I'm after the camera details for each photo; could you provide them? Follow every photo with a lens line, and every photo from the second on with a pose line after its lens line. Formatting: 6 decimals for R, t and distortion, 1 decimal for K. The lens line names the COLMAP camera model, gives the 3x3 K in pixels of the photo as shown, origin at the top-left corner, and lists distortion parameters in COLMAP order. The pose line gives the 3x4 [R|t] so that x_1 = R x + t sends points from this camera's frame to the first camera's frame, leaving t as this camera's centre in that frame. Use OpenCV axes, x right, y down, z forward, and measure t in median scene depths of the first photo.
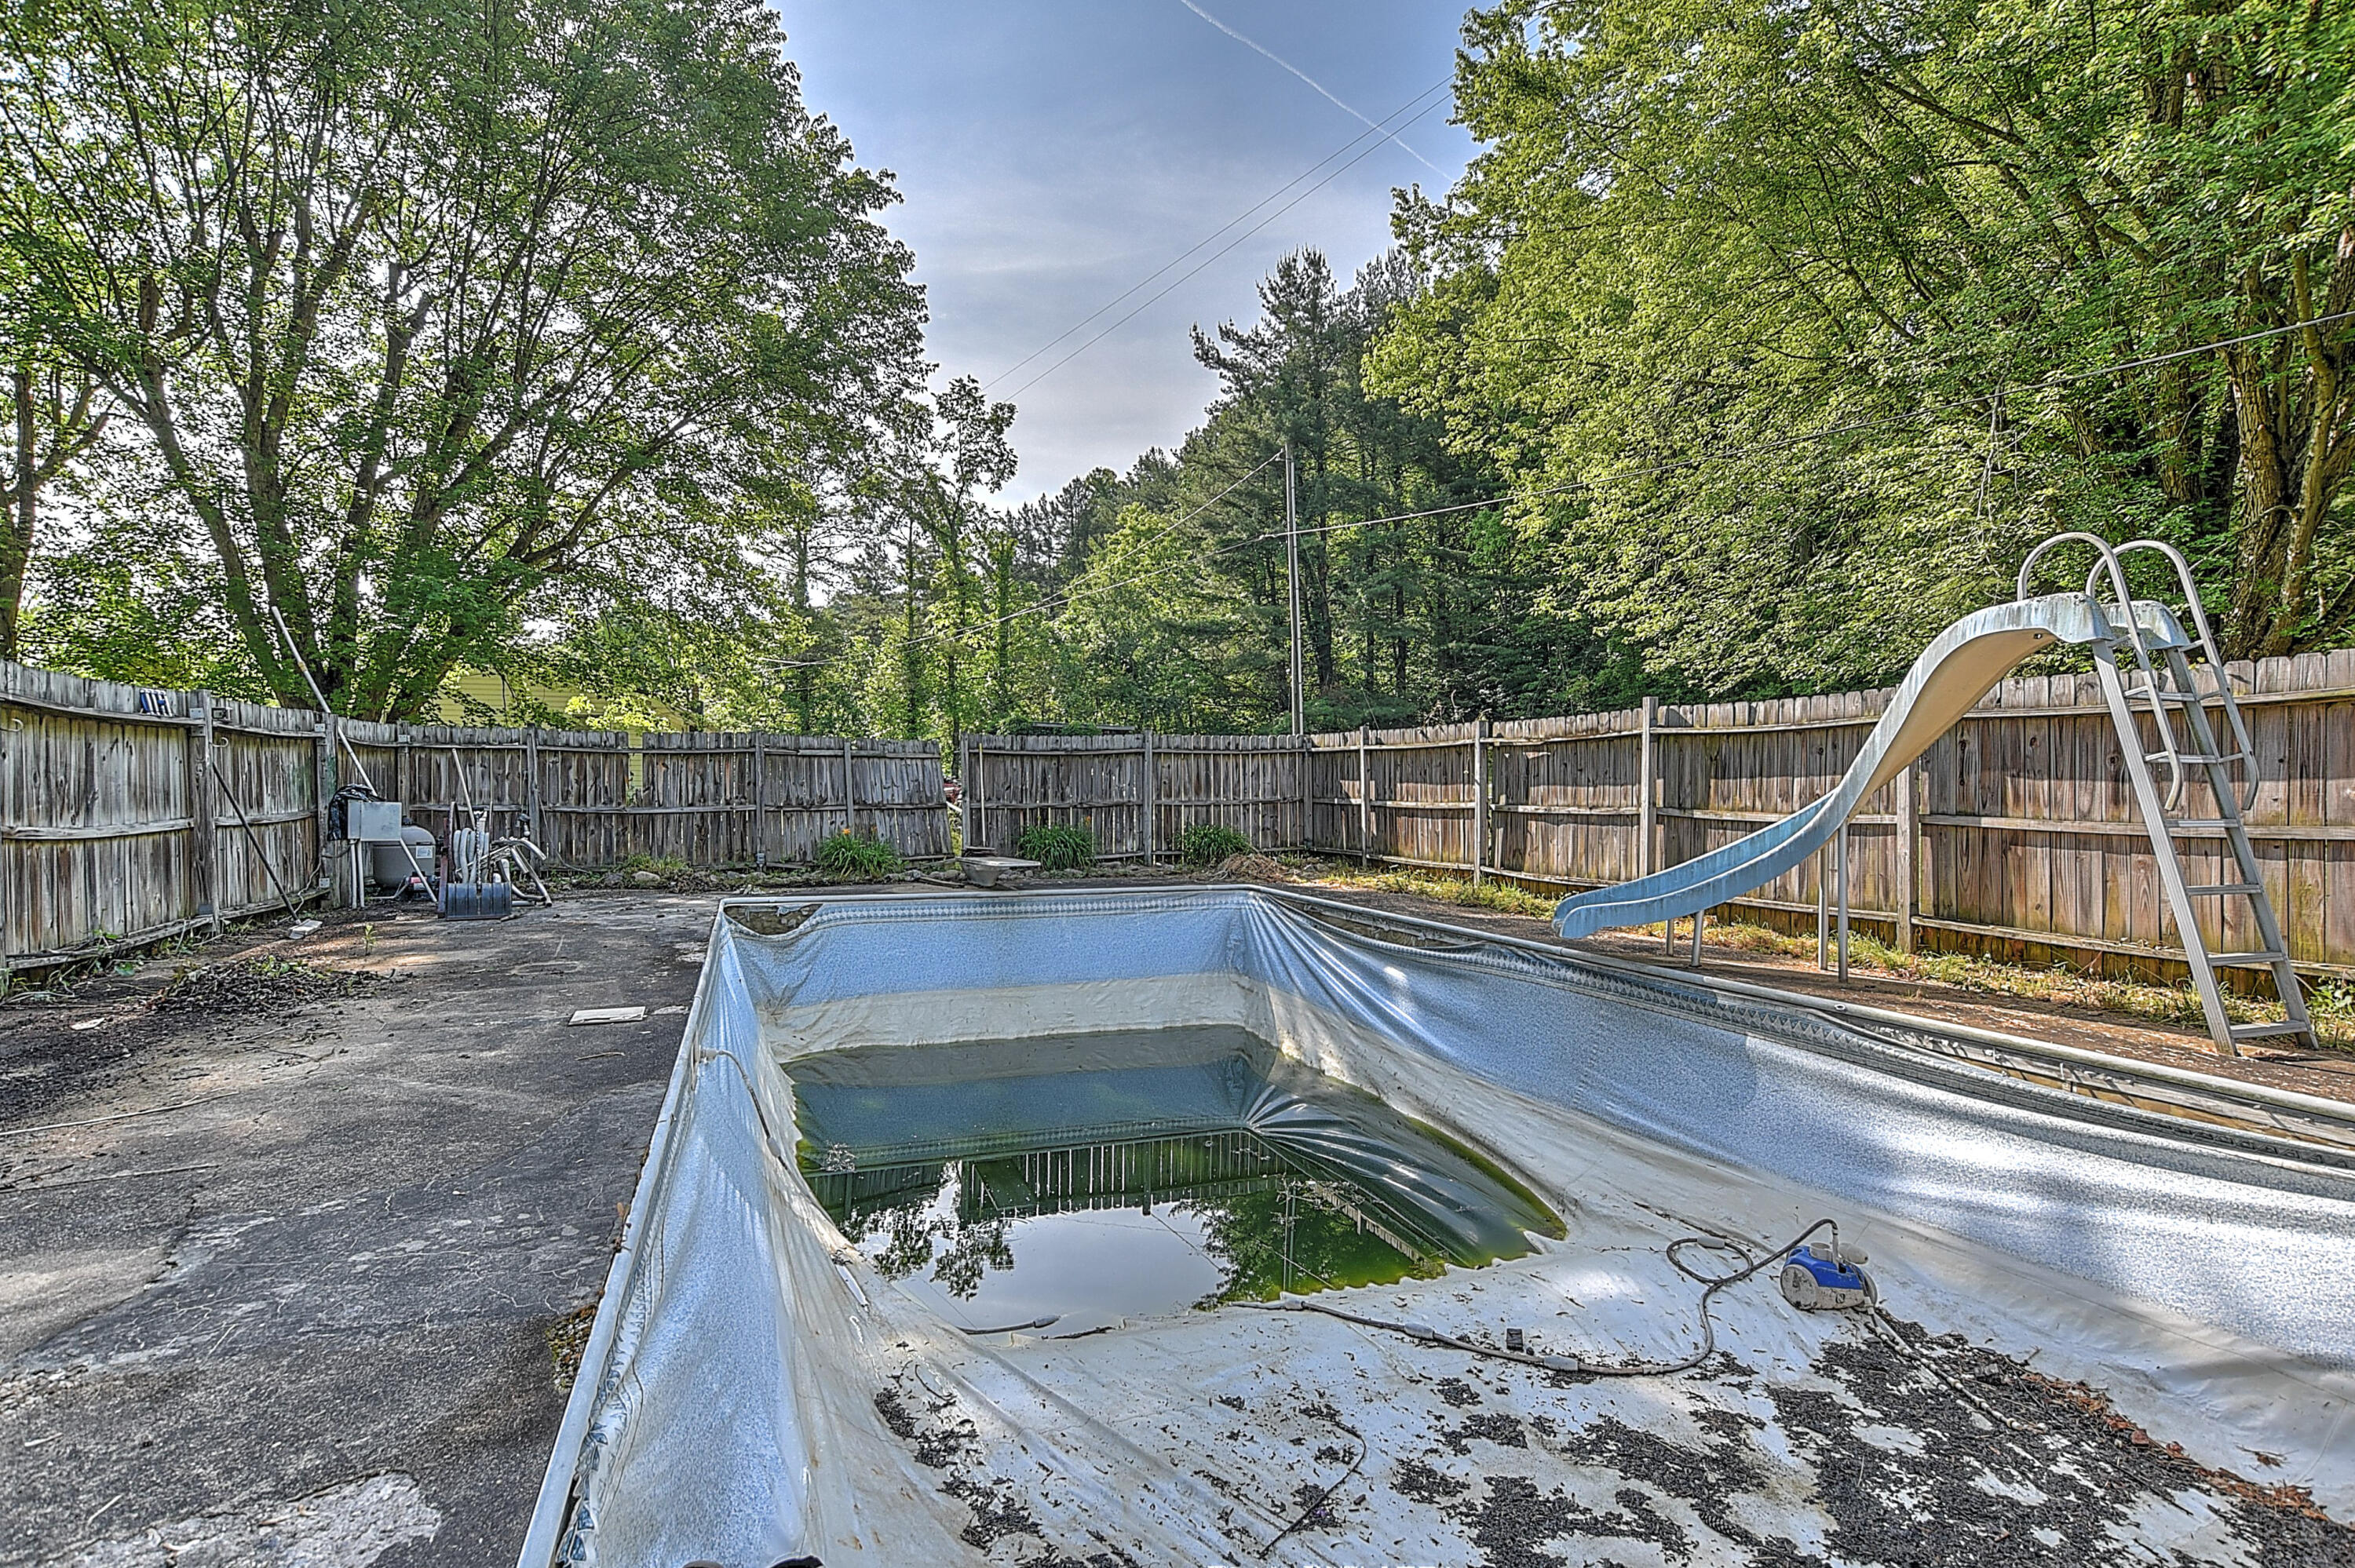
lens RADIAL K [[1151.0, 0, 1171.9], [0, 1151.0, 798.7], [0, 0, 1]] dist [-0.002241, 0.000479]
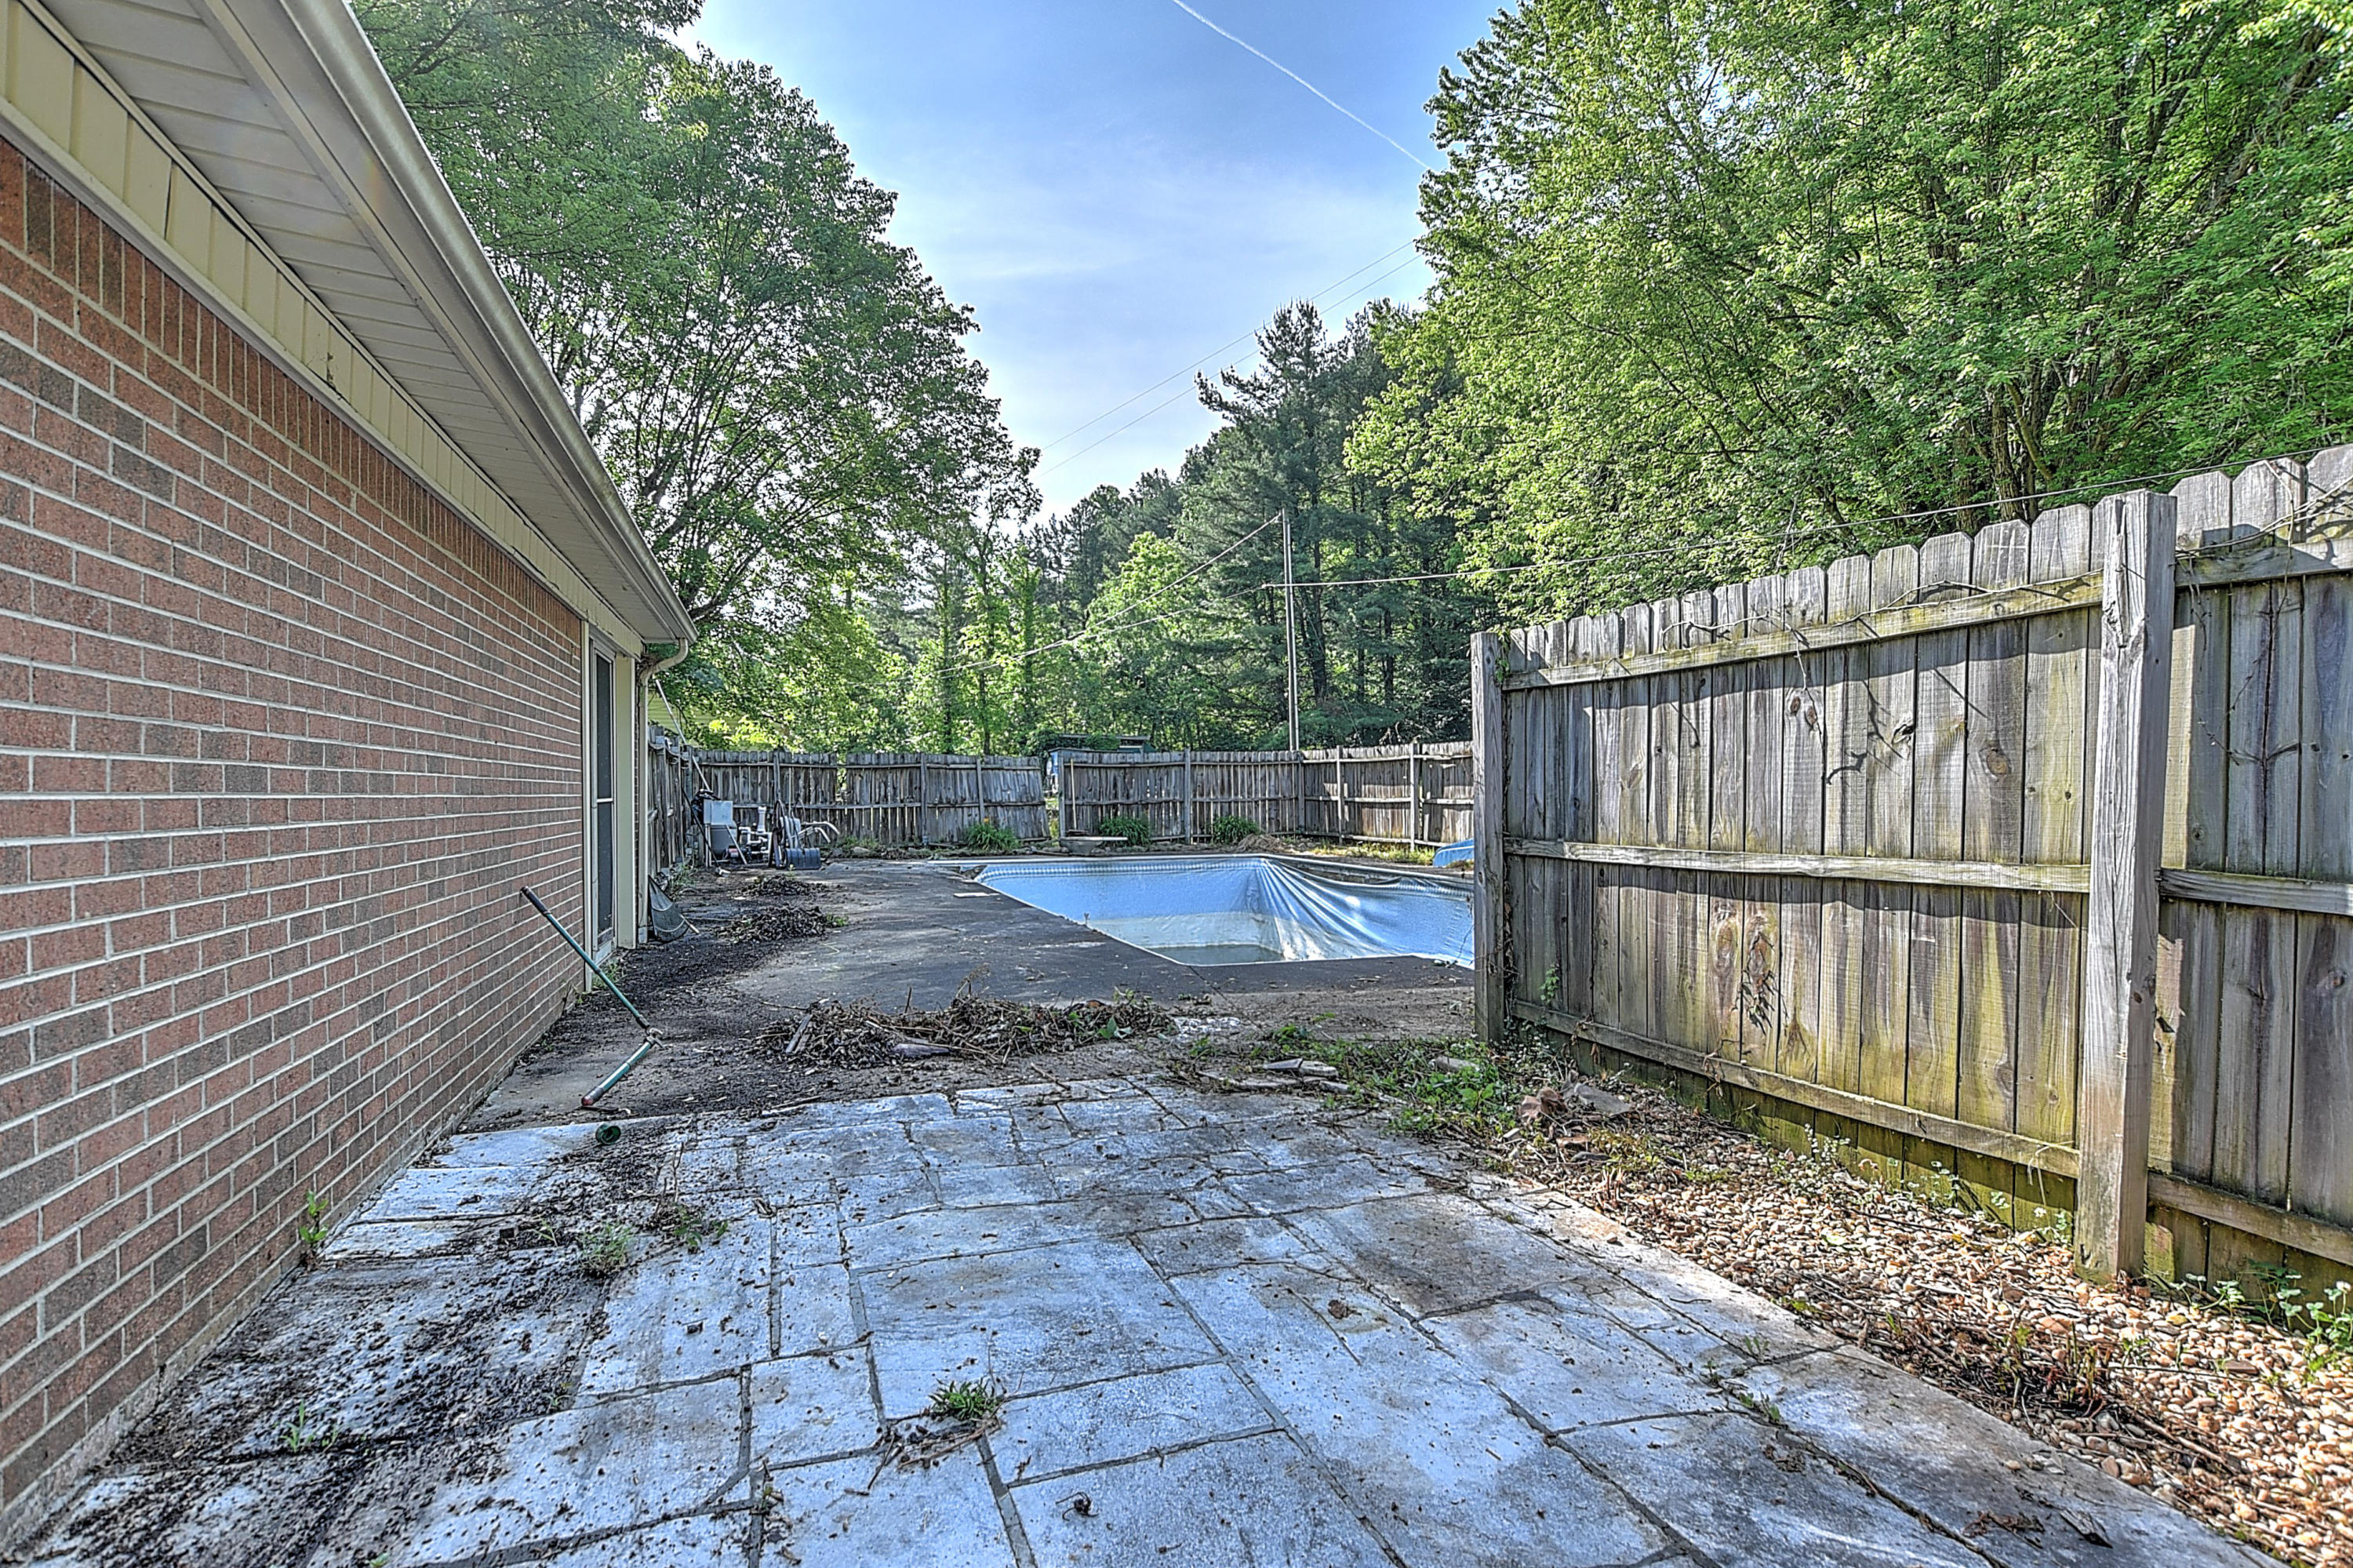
lens RADIAL K [[1150.2, 0, 1172.2], [0, 1150.2, 797.0], [0, 0, 1]] dist [-0.002241, 0.000479]
pose [[0.999979, -0.006371, 0.001200, -0.024849], [0.006377, 0.999966, -0.005151, 0.004067], [-0.001167, 0.005159, 0.999986, -0.246976]]
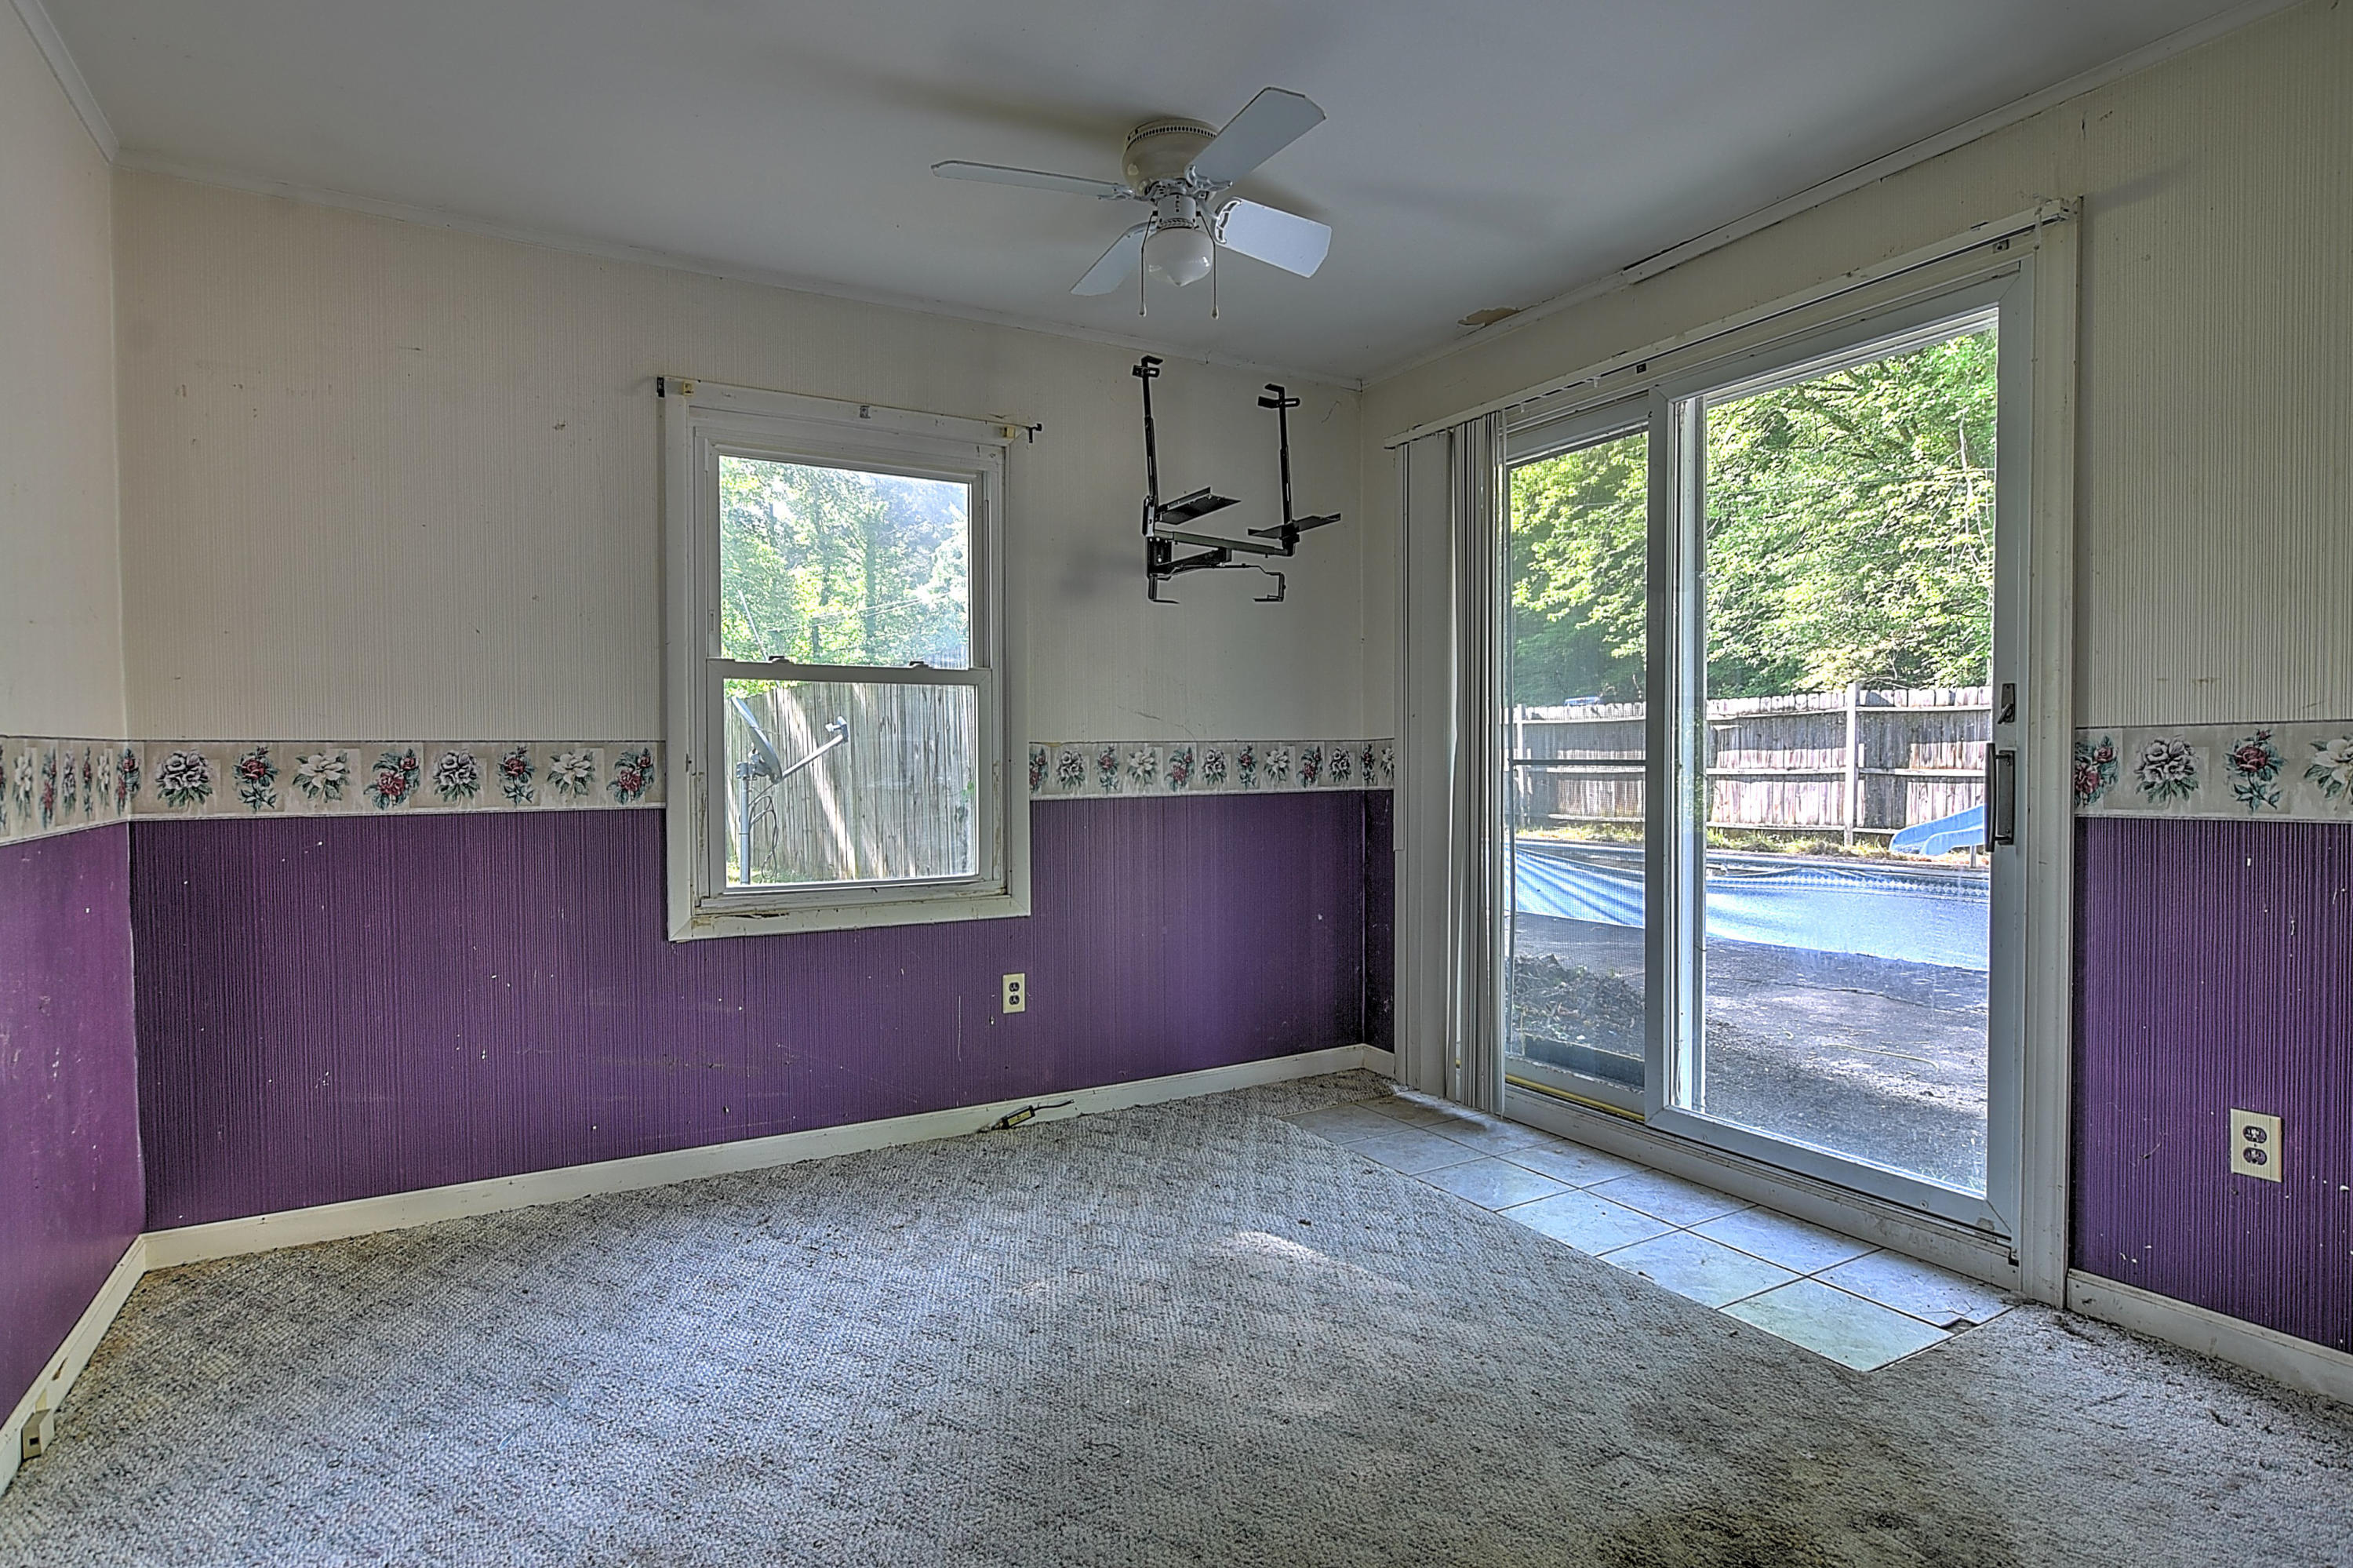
lens RADIAL K [[1212.1, 0, 1195.1], [0, 1212.1, 778.7], [0, 0, 1]] dist [-0.010491, 0.003773]
pose [[0.975464, -0.005842, 0.220081, -0.246241], [0.005892, 0.999983, 0.000429, 0.006155], [-0.220080, 0.000878, 0.975481, -0.071829]]
